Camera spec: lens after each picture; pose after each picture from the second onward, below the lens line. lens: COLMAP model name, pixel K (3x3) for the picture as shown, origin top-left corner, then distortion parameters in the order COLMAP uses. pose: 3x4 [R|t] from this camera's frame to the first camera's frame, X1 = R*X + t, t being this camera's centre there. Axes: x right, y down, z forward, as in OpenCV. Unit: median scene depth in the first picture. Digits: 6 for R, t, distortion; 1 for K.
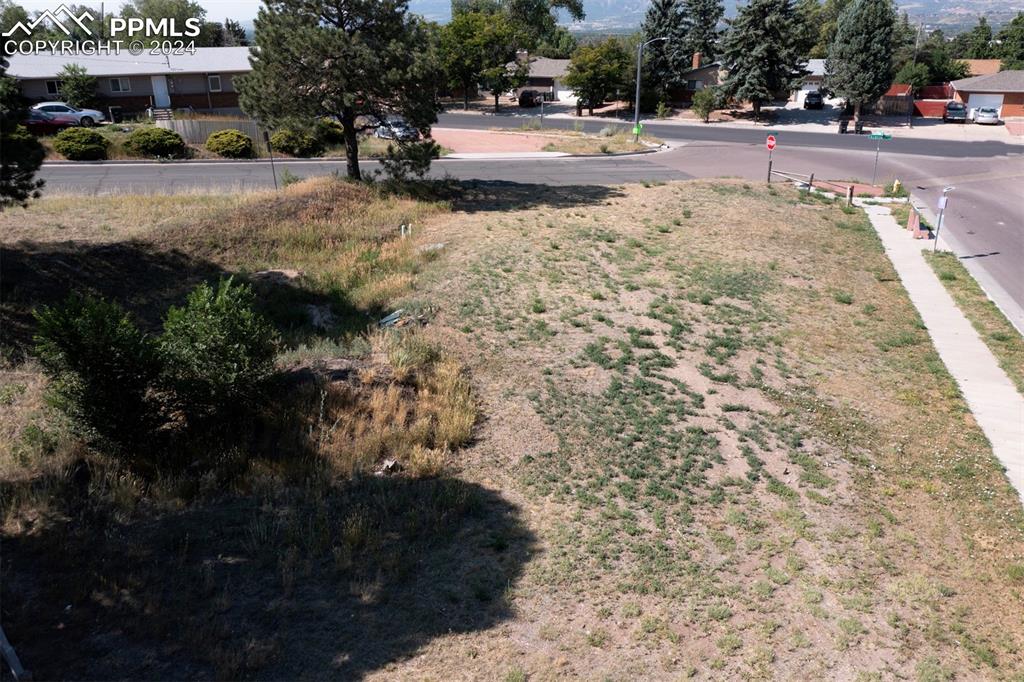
lens RADIAL K [[804.7, 0, 512.4], [0, 804.7, 343.3], [0, 0, 1]] dist [-0.006757, 0.009002]
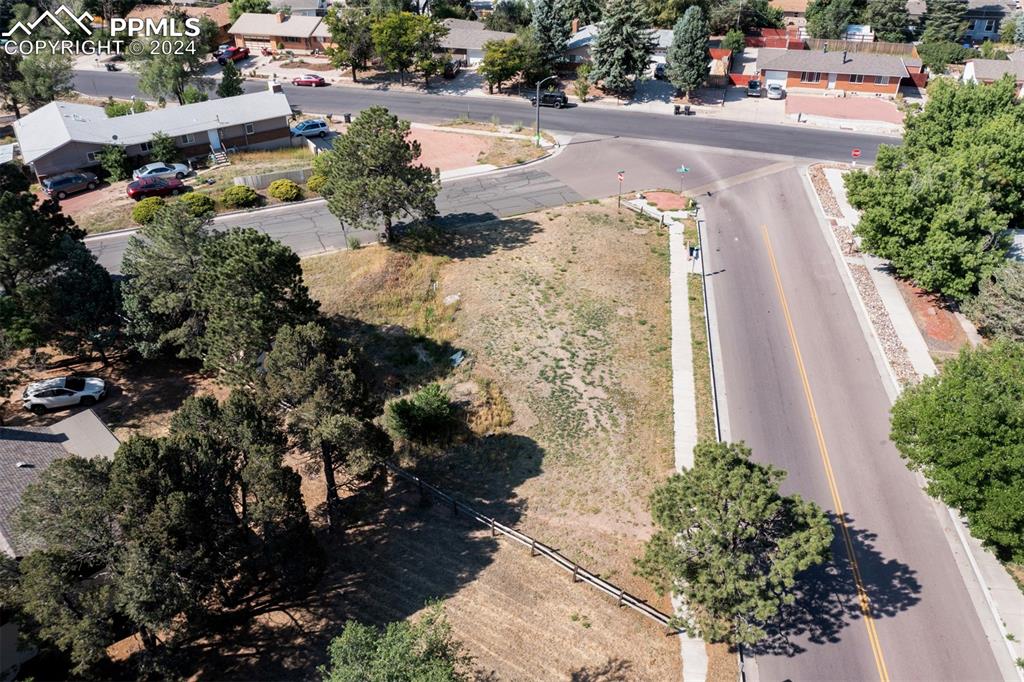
lens RADIAL K [[804.7, 0, 509.1], [0, 804.7, 338.9], [0, 0, 1]] dist [-0.006757, 0.009002]
pose [[0.989807, -0.084039, 0.114981, -0.300127], [0.058258, 0.975626, 0.211566, -0.657133], [-0.129958, -0.202711, 0.970577, -1.528395]]
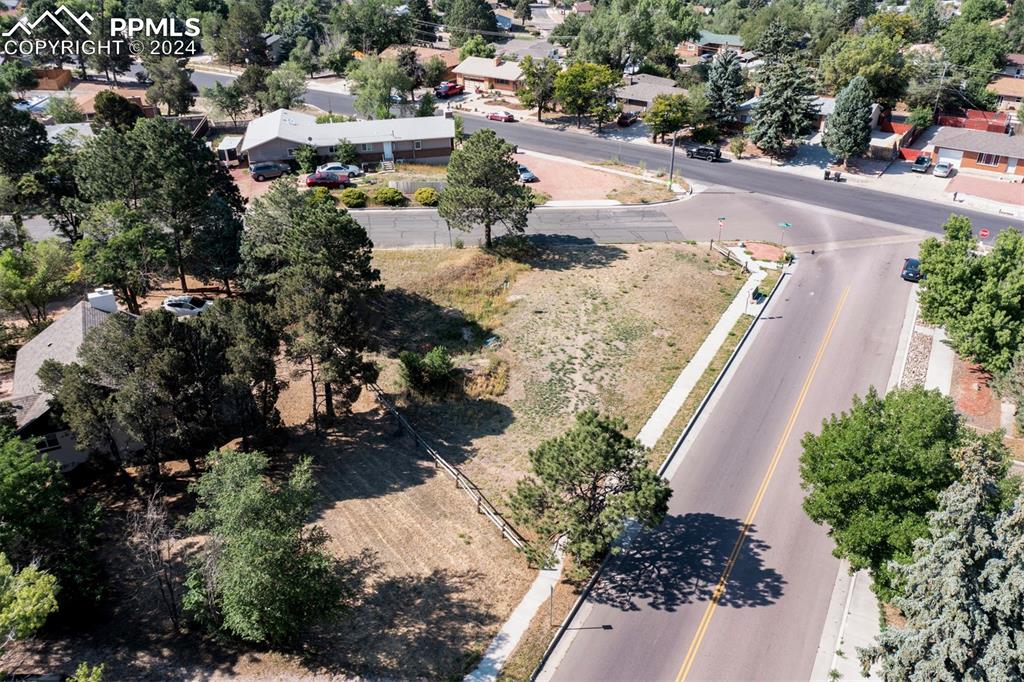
lens RADIAL K [[804.7, 0, 509.1], [0, 804.7, 341.6], [0, 0, 1]] dist [-0.006757, 0.009002]
pose [[0.979714, 0.098542, -0.174498, 0.451072], [-0.072905, 0.986345, 0.147677, -0.499897], [0.186668, -0.131960, 0.973520, -1.936553]]
